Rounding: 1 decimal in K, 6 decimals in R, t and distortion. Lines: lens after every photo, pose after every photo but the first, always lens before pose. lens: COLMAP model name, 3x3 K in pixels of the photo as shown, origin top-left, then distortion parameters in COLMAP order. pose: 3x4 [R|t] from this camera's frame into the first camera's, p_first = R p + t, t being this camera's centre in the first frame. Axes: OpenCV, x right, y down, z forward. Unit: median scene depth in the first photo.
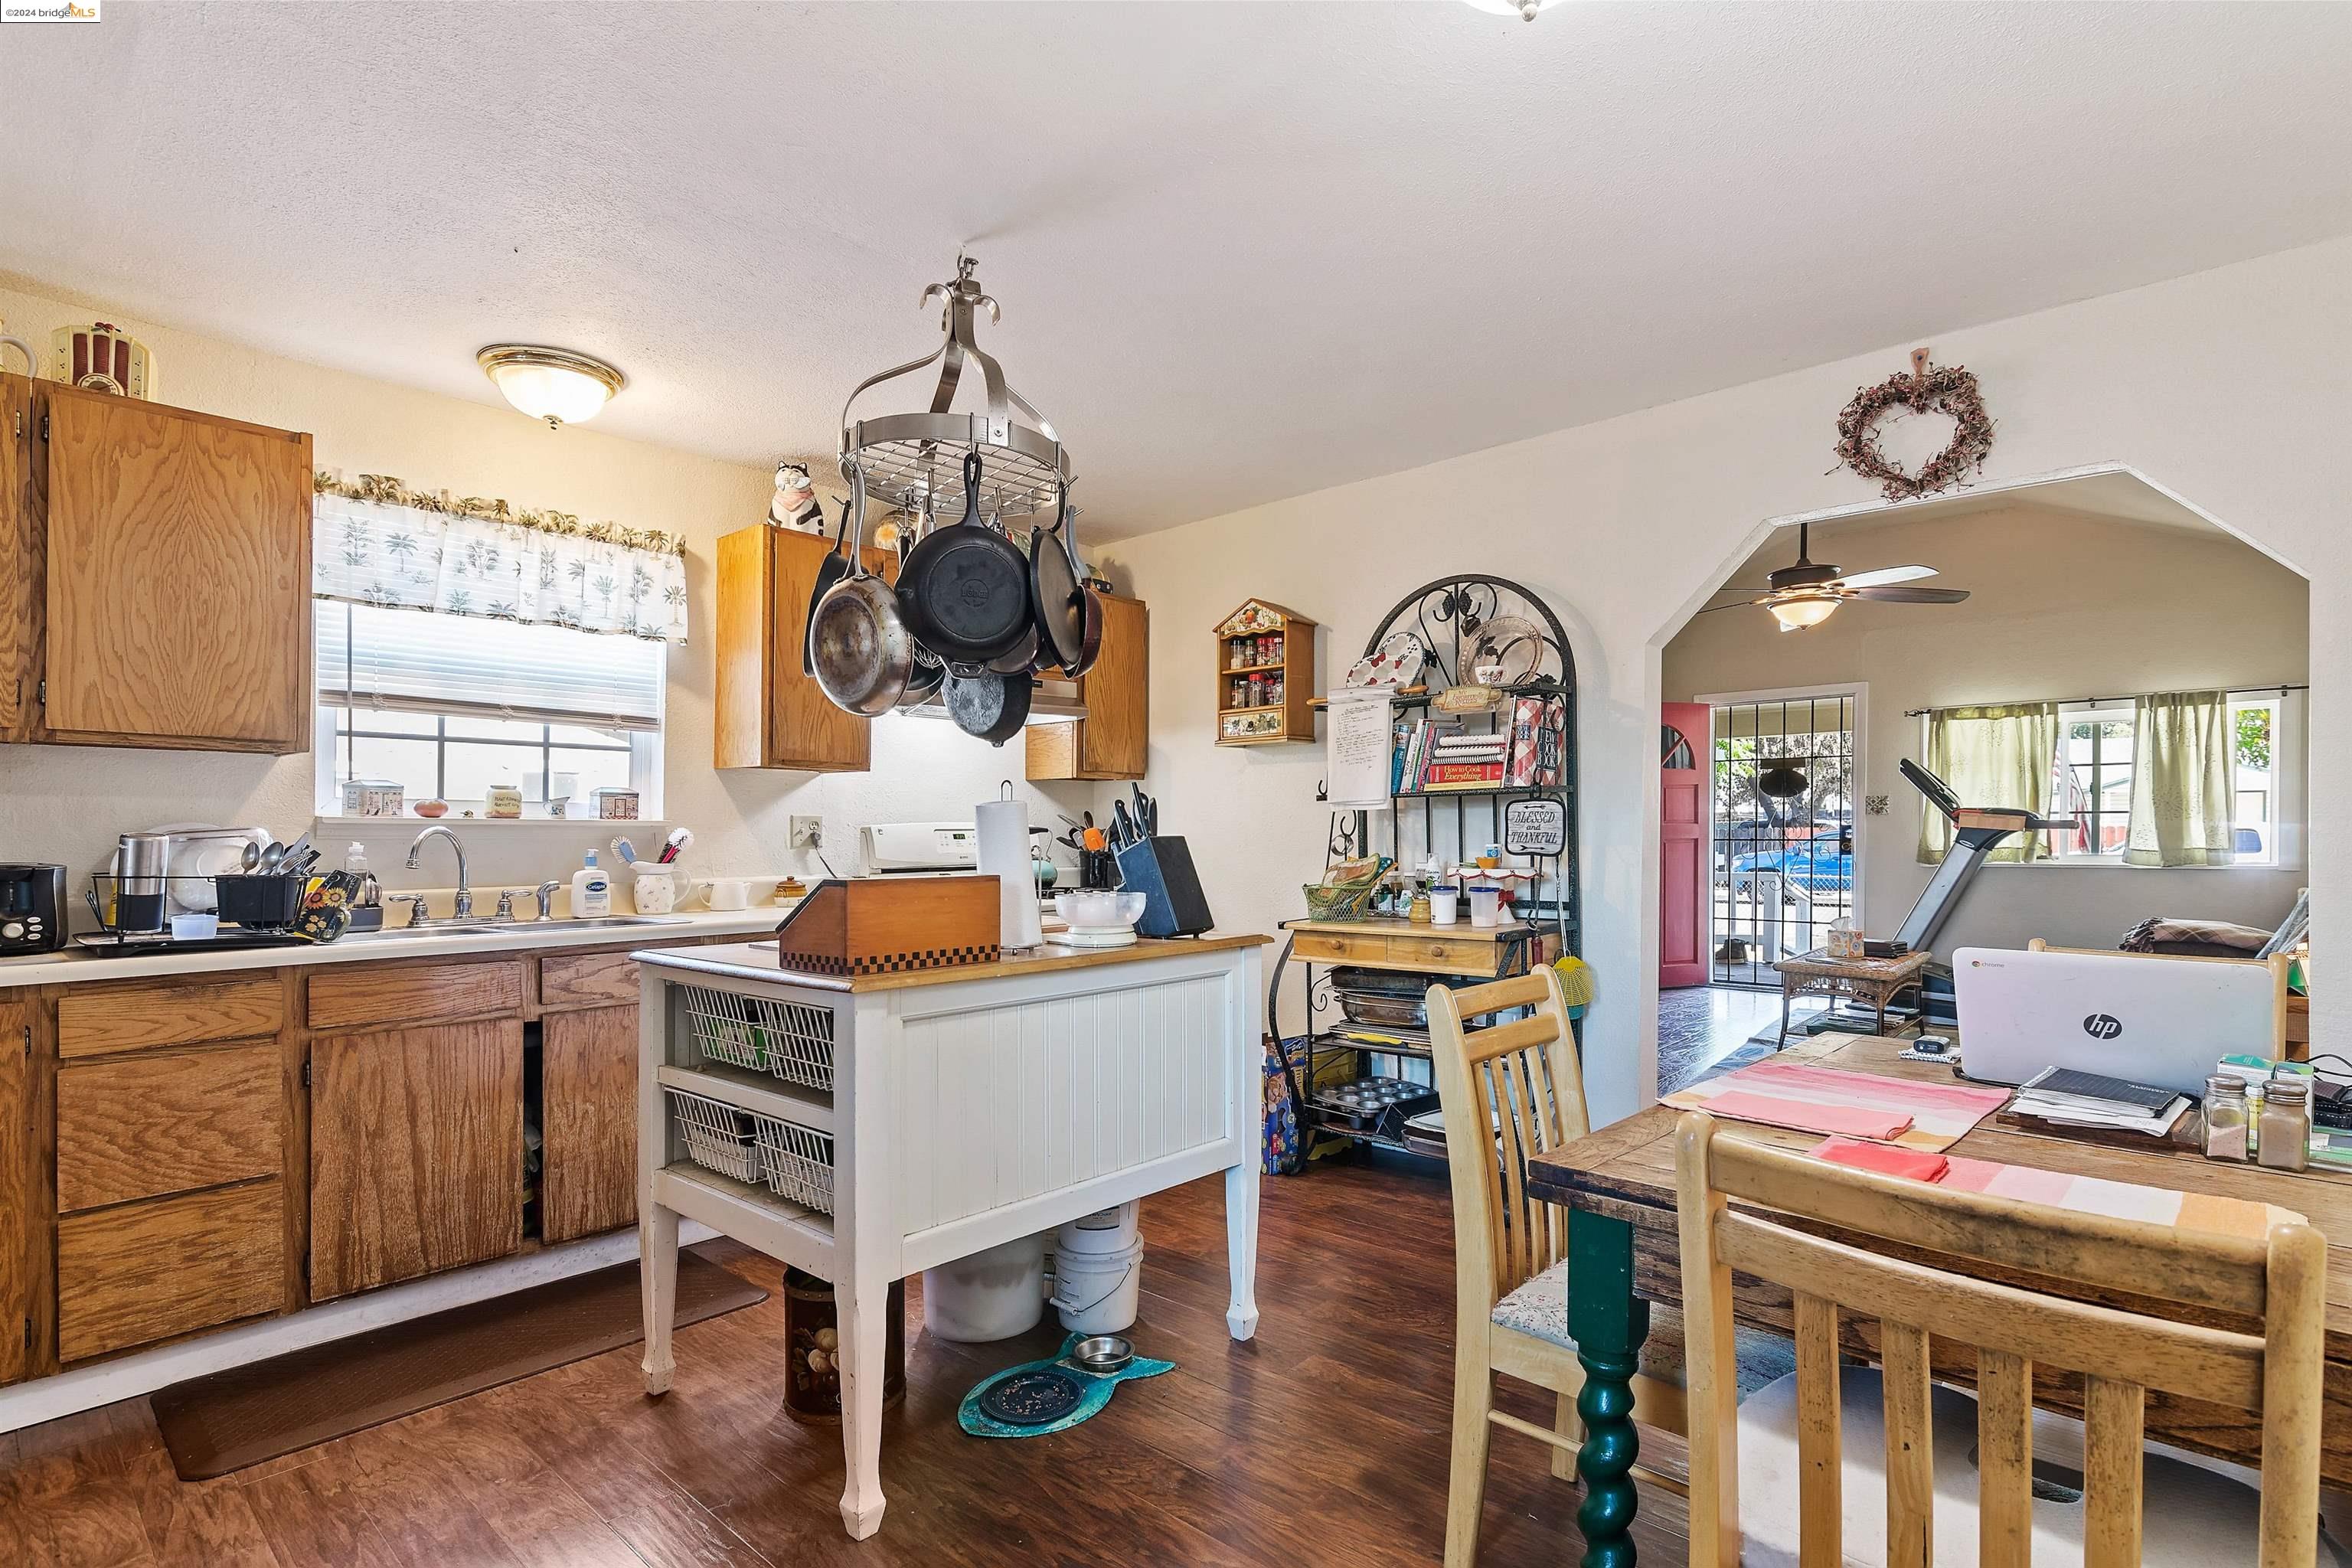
lens RADIAL K [[1155.1, 0, 1147.8], [0, 1155.1, 840.3], [0, 0, 1]] dist [0.005321, 0.003427]
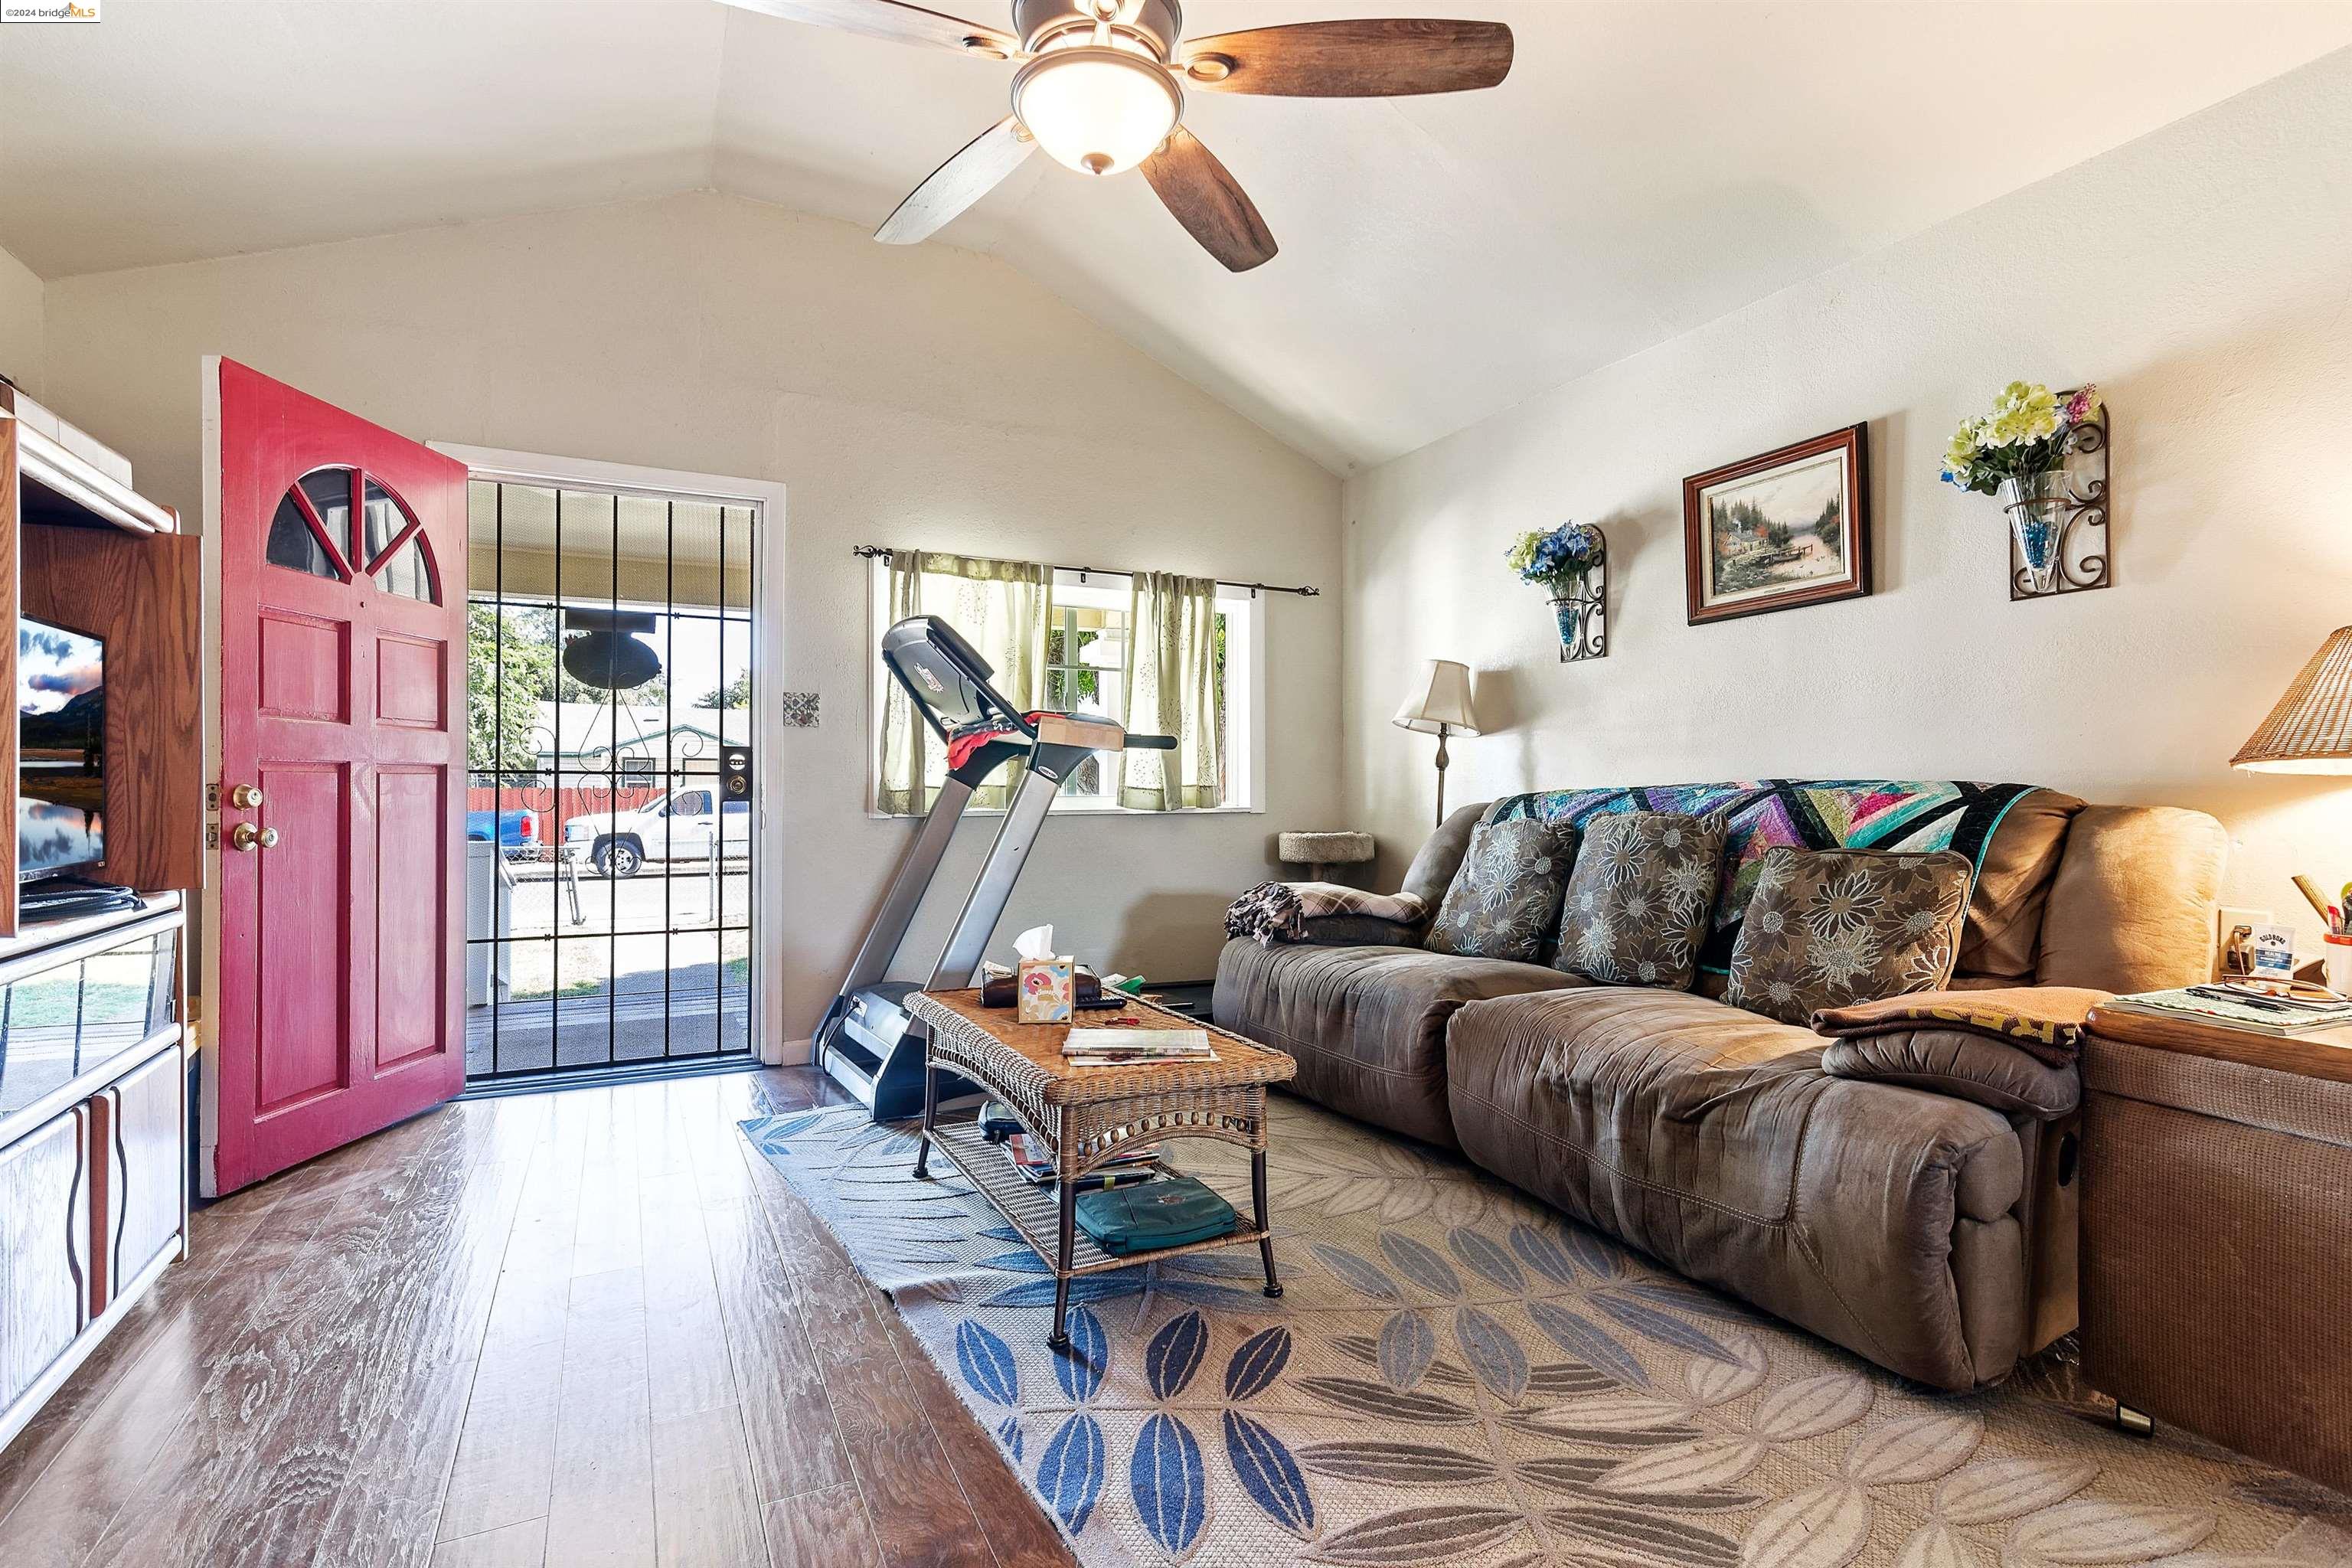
lens RADIAL K [[1155.1, 0, 1182.2], [0, 1155.1, 774.0], [0, 0, 1]] dist [0.005321, 0.003427]
pose [[0.340604, 0.026189, 0.939842, 0.190510], [0.004756, 0.999551, -0.029576, 0.020164], [-0.940195, 0.014544, 0.340326, 0.715207]]
